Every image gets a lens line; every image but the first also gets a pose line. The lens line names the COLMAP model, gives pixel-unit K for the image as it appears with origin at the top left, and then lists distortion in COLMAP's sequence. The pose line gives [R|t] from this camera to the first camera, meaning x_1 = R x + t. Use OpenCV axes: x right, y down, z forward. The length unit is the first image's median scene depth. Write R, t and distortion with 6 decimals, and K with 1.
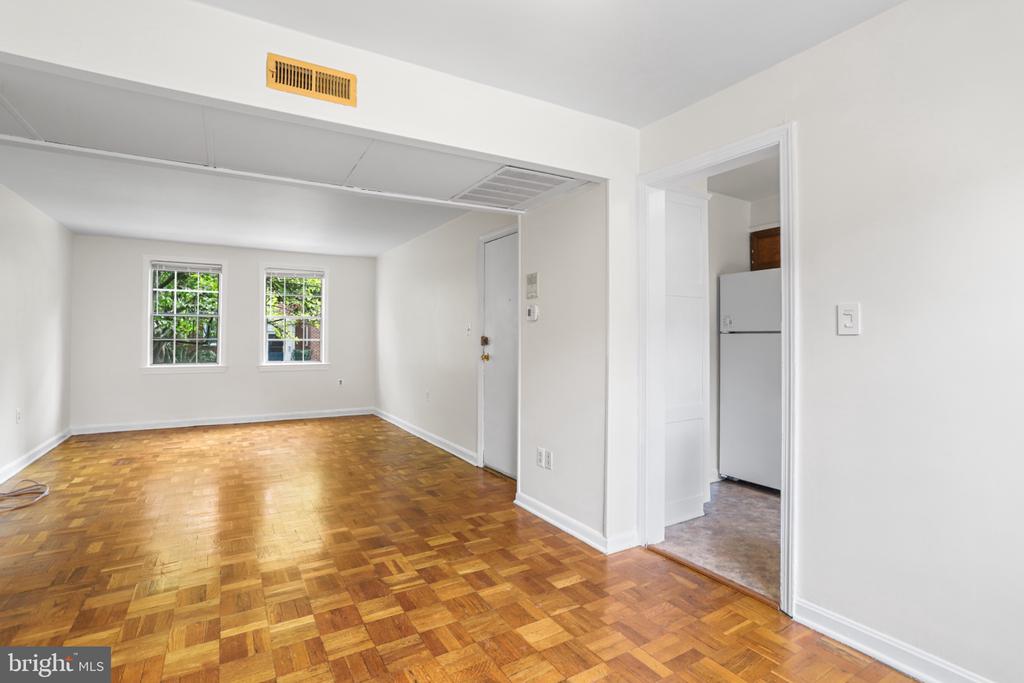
lens RADIAL K [[499.1, 0, 508.6], [0, 499.1, 329.2], [0, 0, 1]] dist [-0.057003, 0.036458]
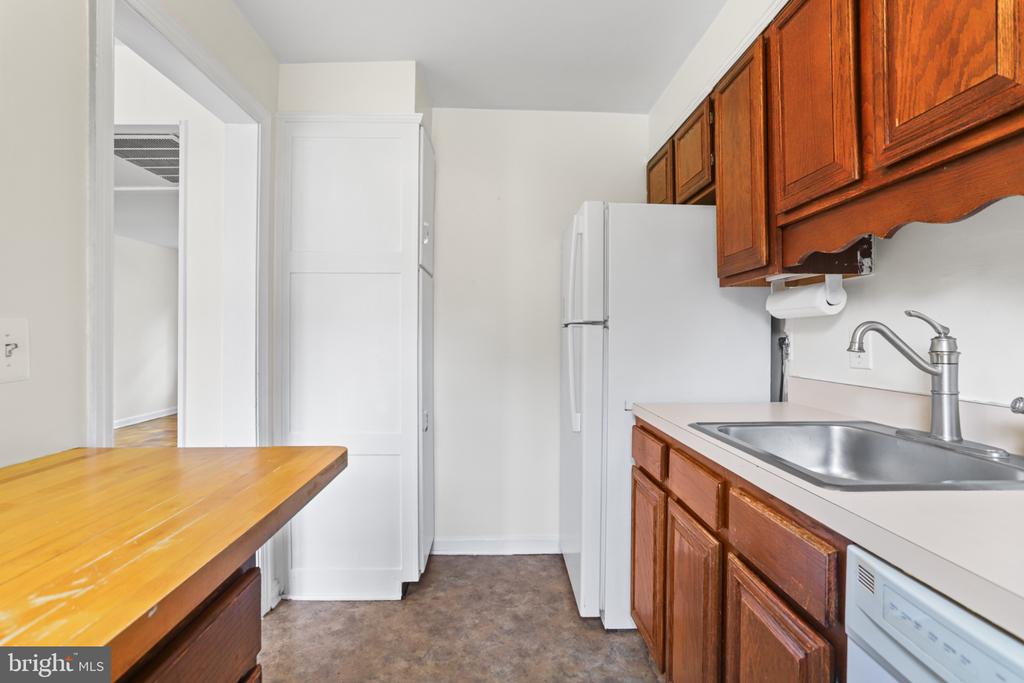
lens RADIAL K [[497.2, 0, 510.6], [0, 497.2, 334.5], [0, 0, 1]] dist [-0.056974, 0.031144]
pose [[0.873253, 0.001263, -0.487266, 0.656034], [0.006886, 0.999865, 0.014932, 0.006734], [0.487219, -0.016395, 0.873126, 0.384997]]
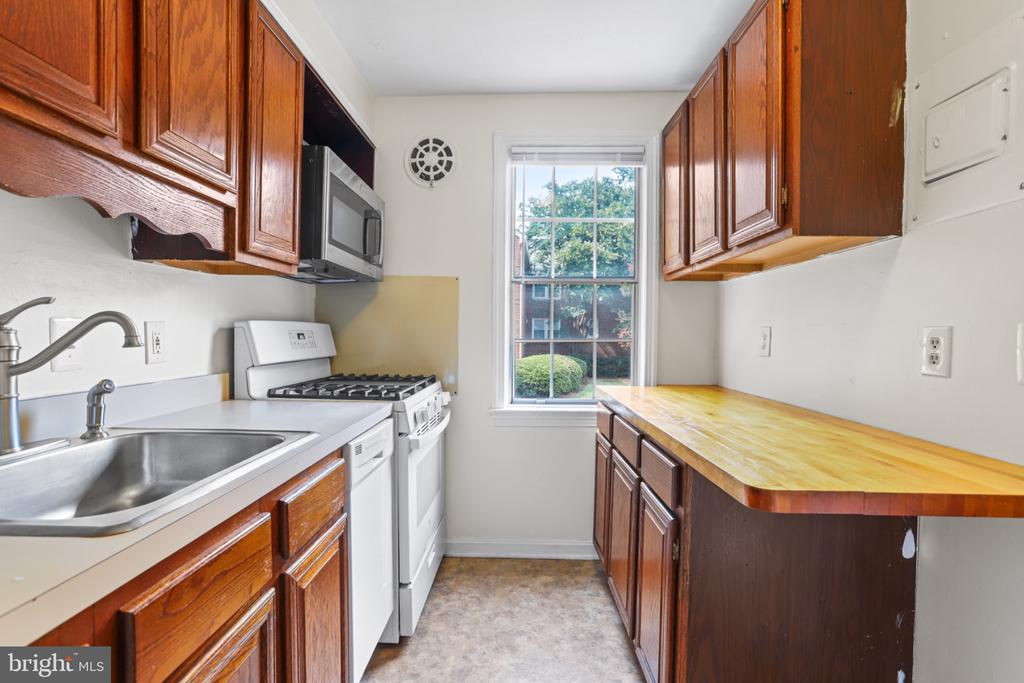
lens RADIAL K [[507.0, 0, 508.8], [0, 507.0, 340.7], [0, 0, 1]] dist [-0.054466, 0.032958]
pose [[-0.848126, -0.018267, 0.529480, 0.419298], [-0.023452, 0.999720, -0.003077, 0.016582], [-0.529275, -0.015027, -0.848317, 0.800690]]
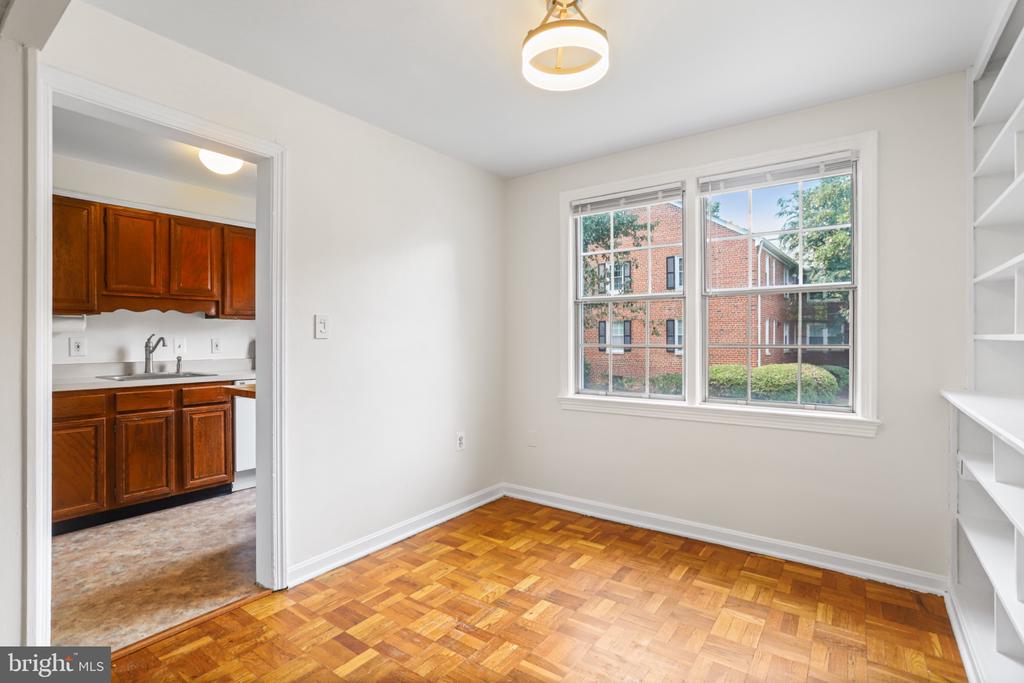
lens RADIAL K [[497.2, 0, 510.6], [0, 497.2, 334.5], [0, 0, 1]] dist [-0.056974, 0.031144]
pose [[-0.394731, 0.012048, 0.918718, -0.325298], [-0.017852, 0.999625, -0.020780, 0.009184], [-0.918623, -0.024603, -0.394368, 0.481407]]
